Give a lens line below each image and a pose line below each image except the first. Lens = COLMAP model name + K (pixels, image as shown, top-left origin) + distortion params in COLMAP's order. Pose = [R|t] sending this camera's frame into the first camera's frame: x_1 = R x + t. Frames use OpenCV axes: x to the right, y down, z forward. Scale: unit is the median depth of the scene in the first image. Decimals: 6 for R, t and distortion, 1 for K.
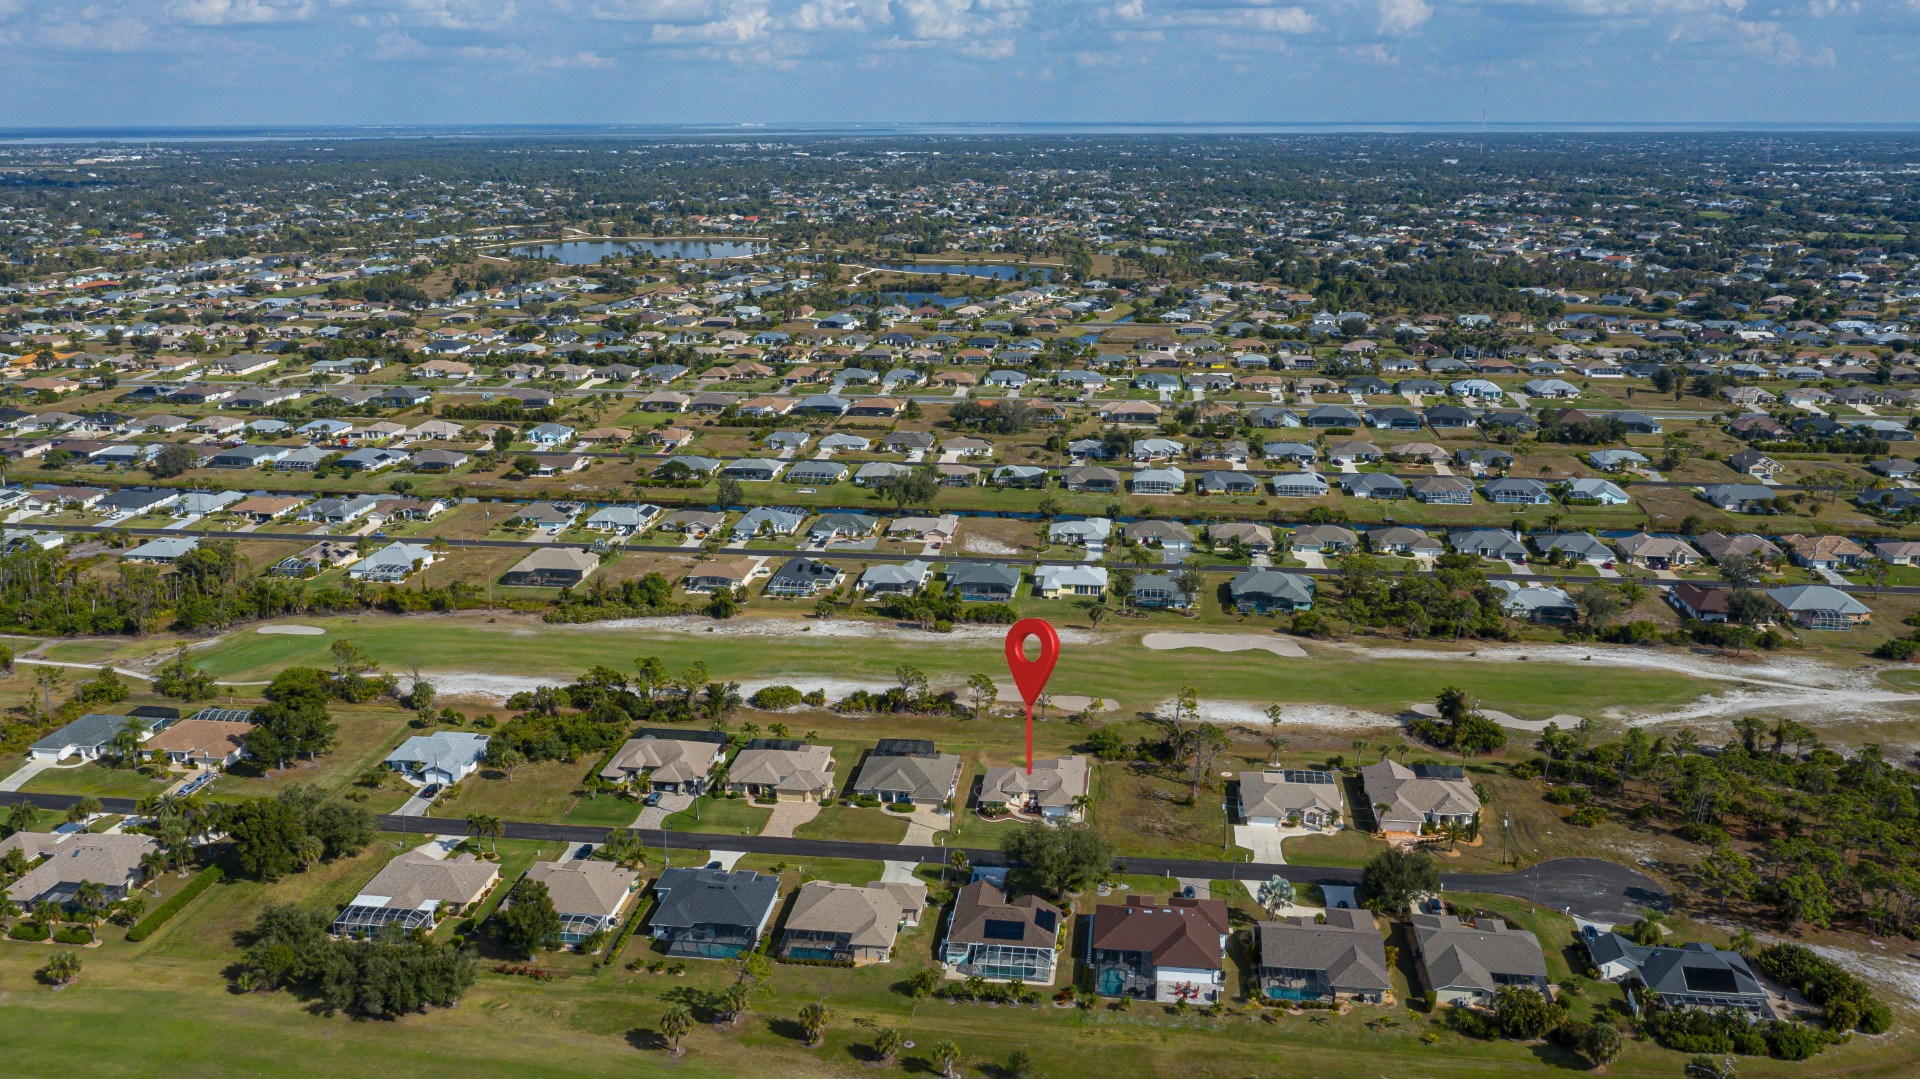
lens RADIAL K [[1514.4, 0, 967.3], [0, 1514.4, 537.1], [0, 0, 1]] dist [-0.008178, -0.004642]
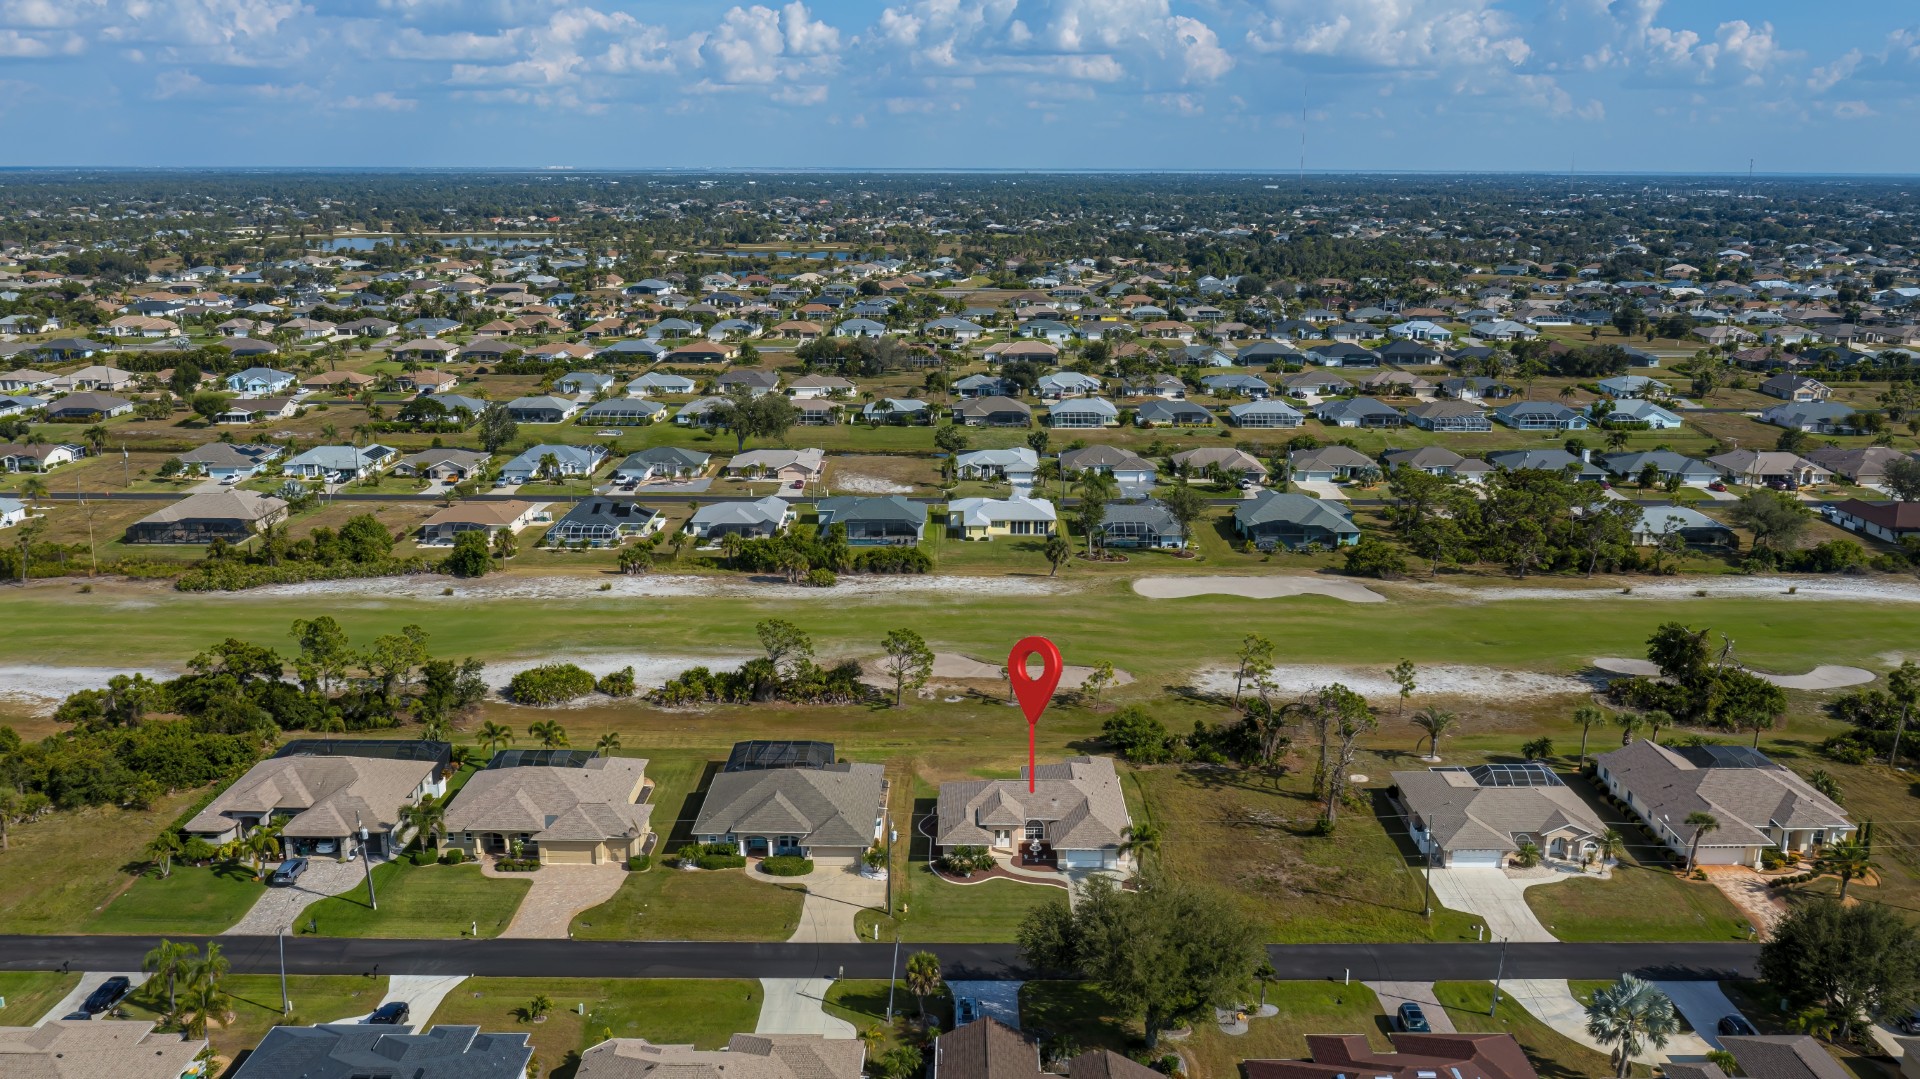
lens RADIAL K [[1514.4, 0, 967.3], [0, 1514.4, 537.1], [0, 0, 1]] dist [-0.008178, -0.004642]
pose [[0.992874, -0.022783, 0.116969, -0.027594], [0.026228, 0.999264, -0.027992, 0.057391], [-0.116245, 0.030860, 0.992741, 0.330895]]
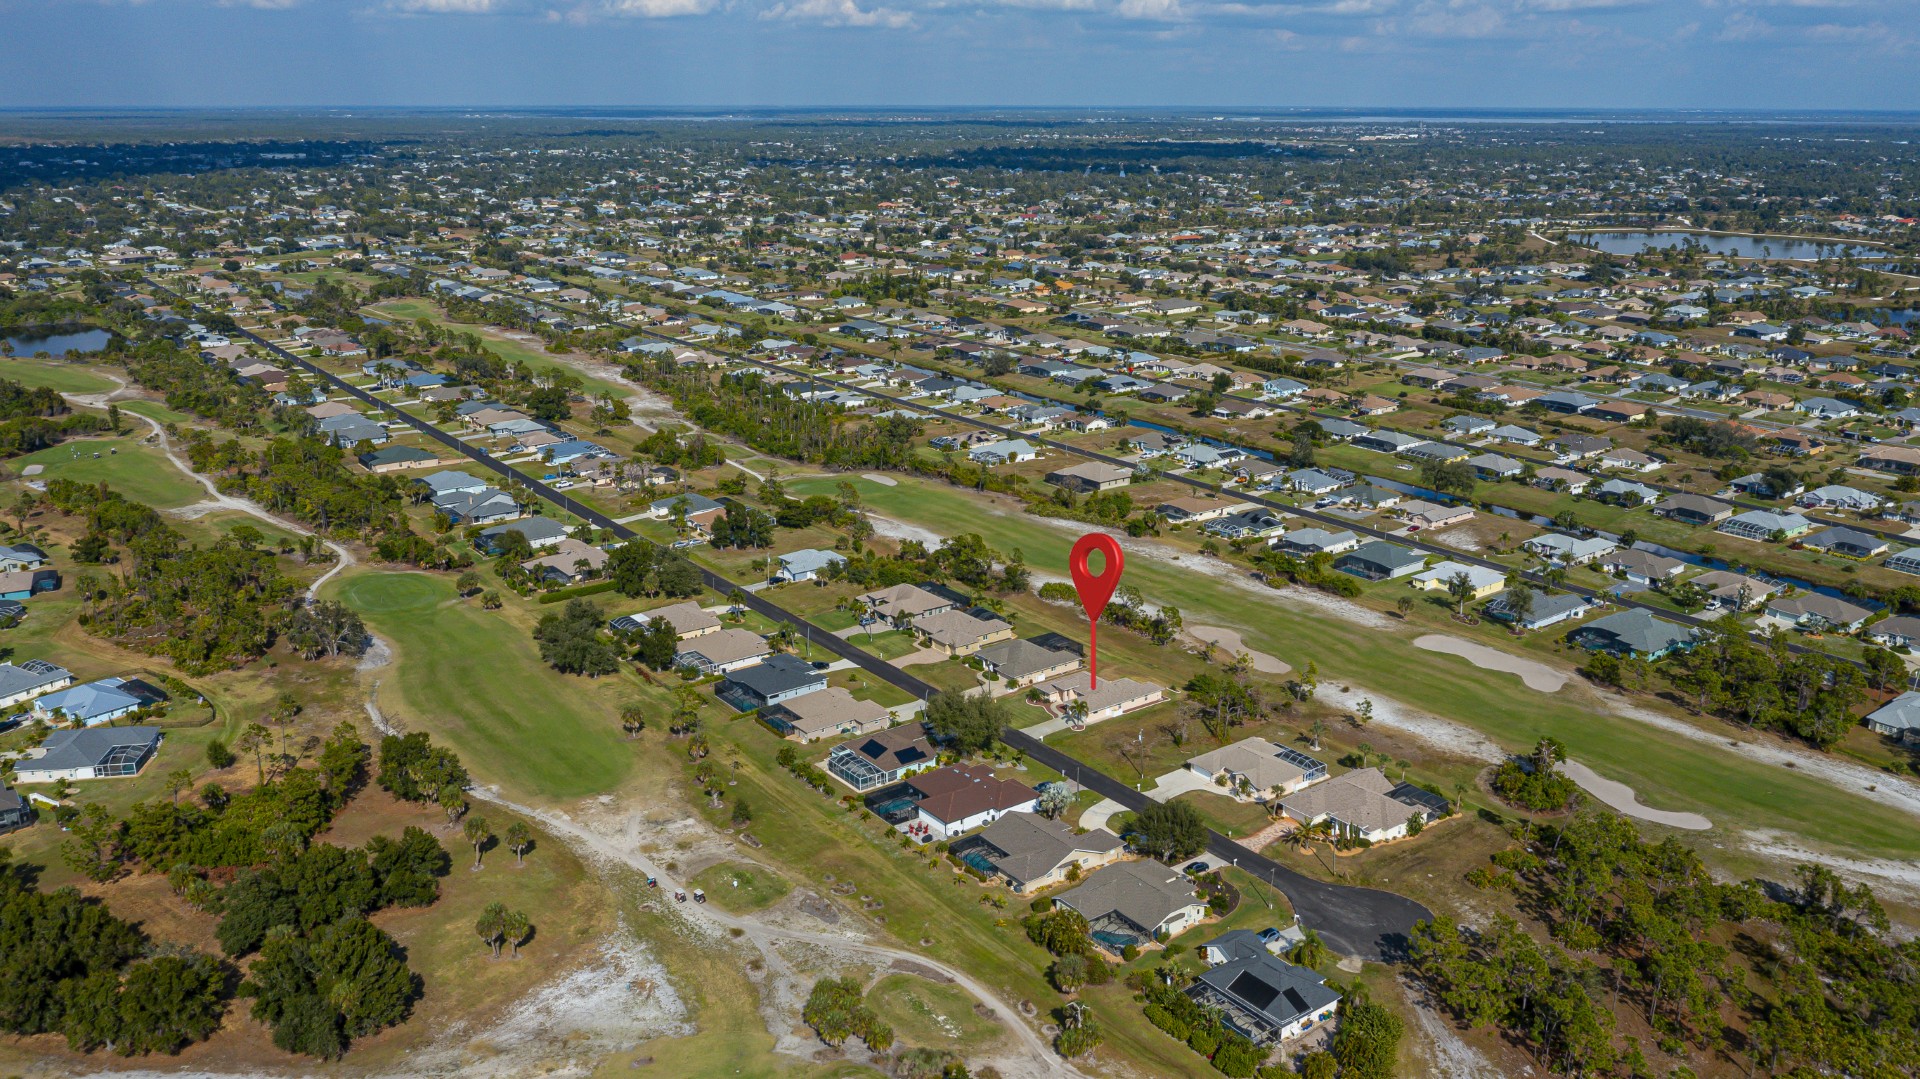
lens RADIAL K [[1514.4, 0, 967.3], [0, 1514.4, 537.1], [0, 0, 1]] dist [-0.008178, -0.004642]
pose [[0.693373, 0.202736, -0.691471, 0.526020], [-0.195640, 0.976525, 0.090134, -0.024027], [0.693512, 0.072783, 0.716759, 0.079821]]
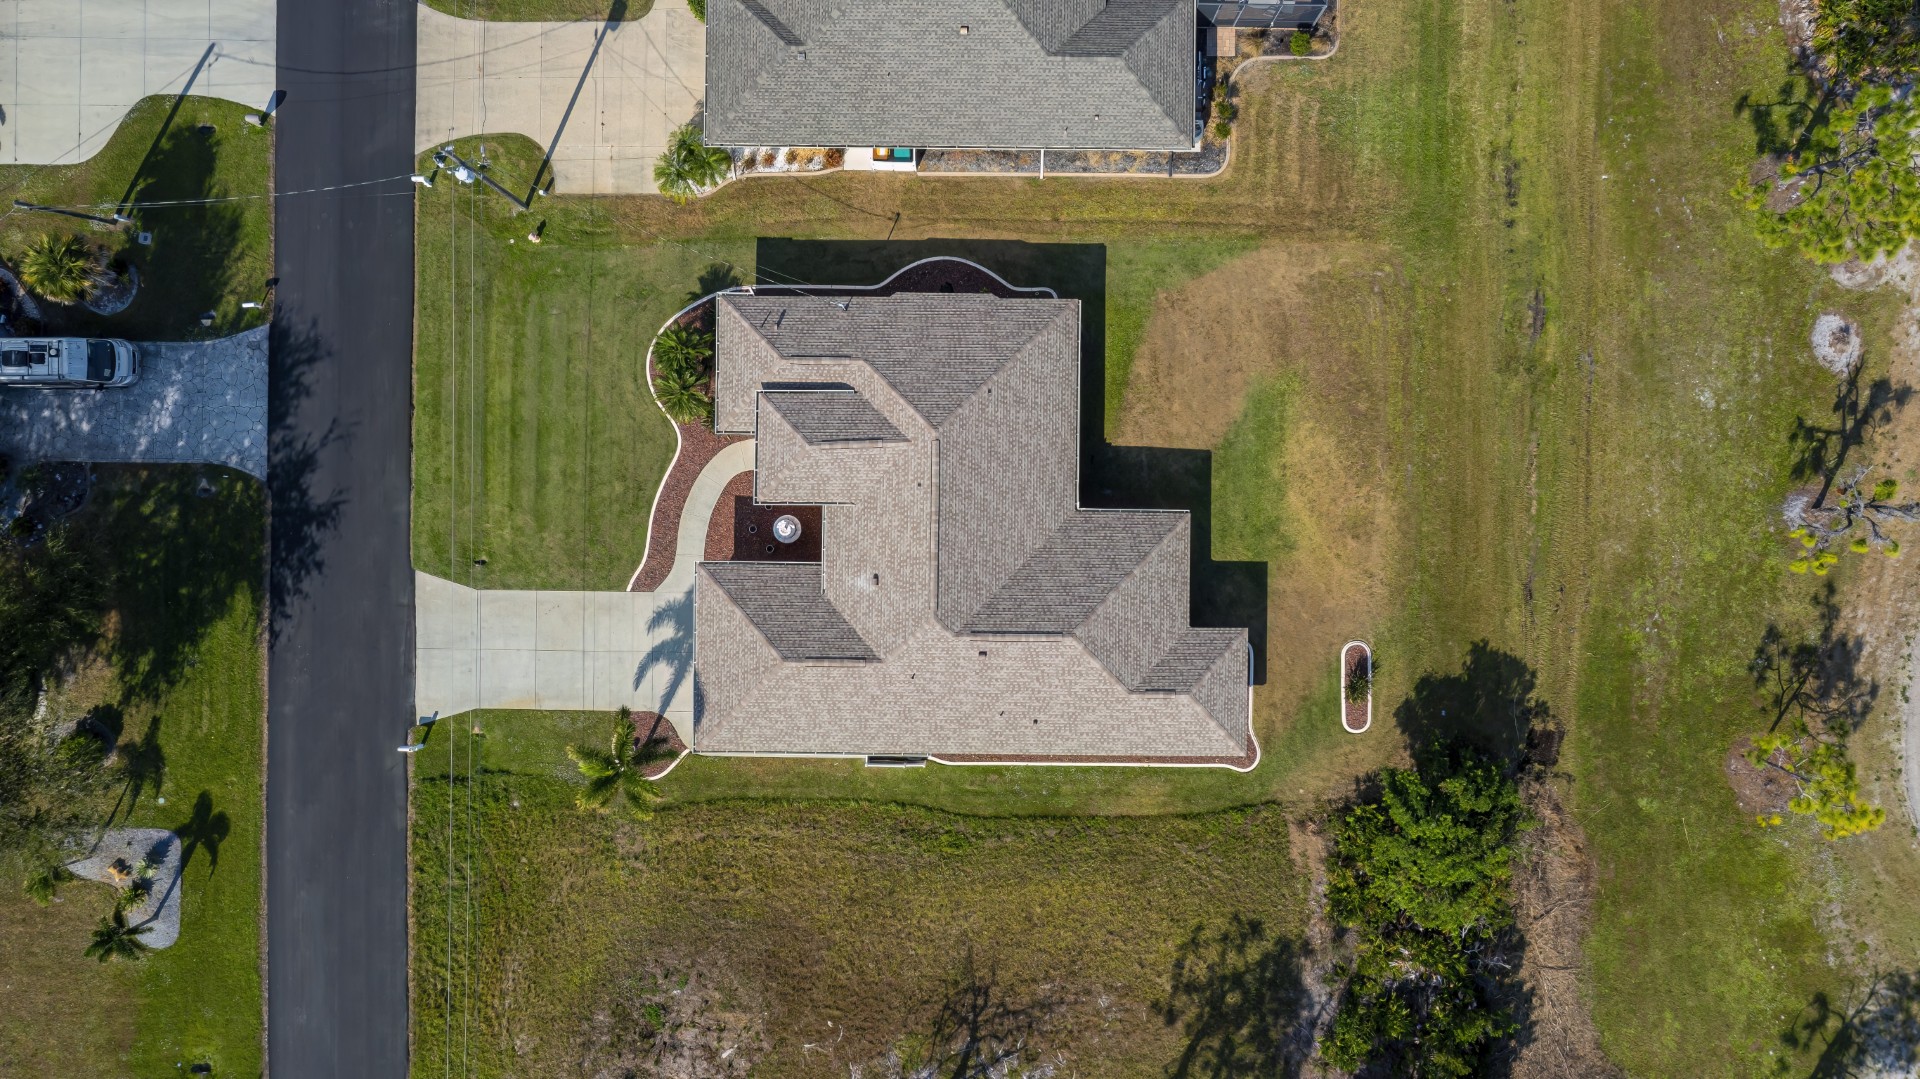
lens RADIAL K [[1525.2, 0, 960.0], [0, 1525.2, 539.5], [0, 0, 1]] dist [-0.029841, -0.002552]
pose [[0.111528, 0.993715, 0.009626, 0.031400], [-0.253307, 0.019060, 0.967198, -0.035559], [0.960936, -0.110308, 0.253840, 0.671319]]
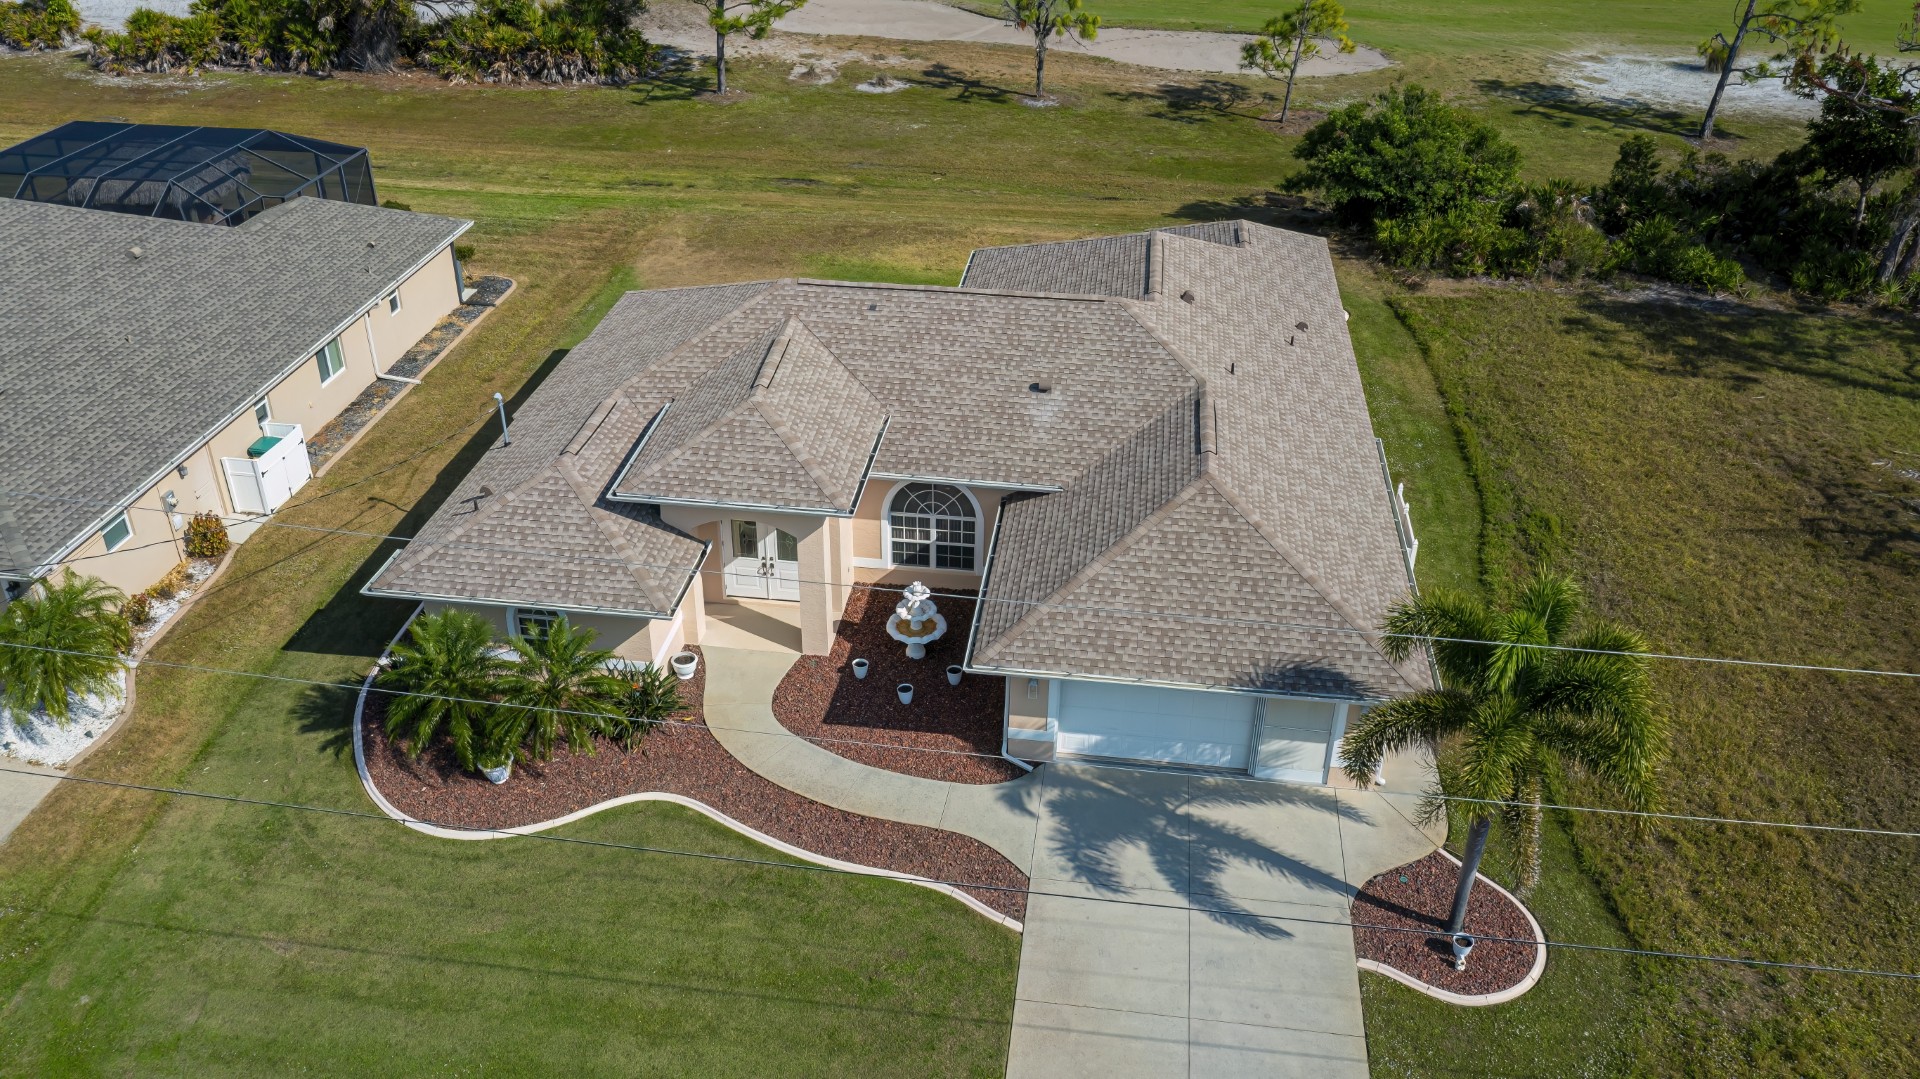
lens RADIAL K [[1514.4, 0, 967.3], [0, 1514.4, 537.1], [0, 0, 1]] dist [-0.008178, -0.004642]
pose [[0.999889, 0.013579, 0.006076, 0.031774], [-0.014683, 0.966435, 0.256492, 0.099894], [-0.002389, -0.256553, 0.966527, 0.625184]]
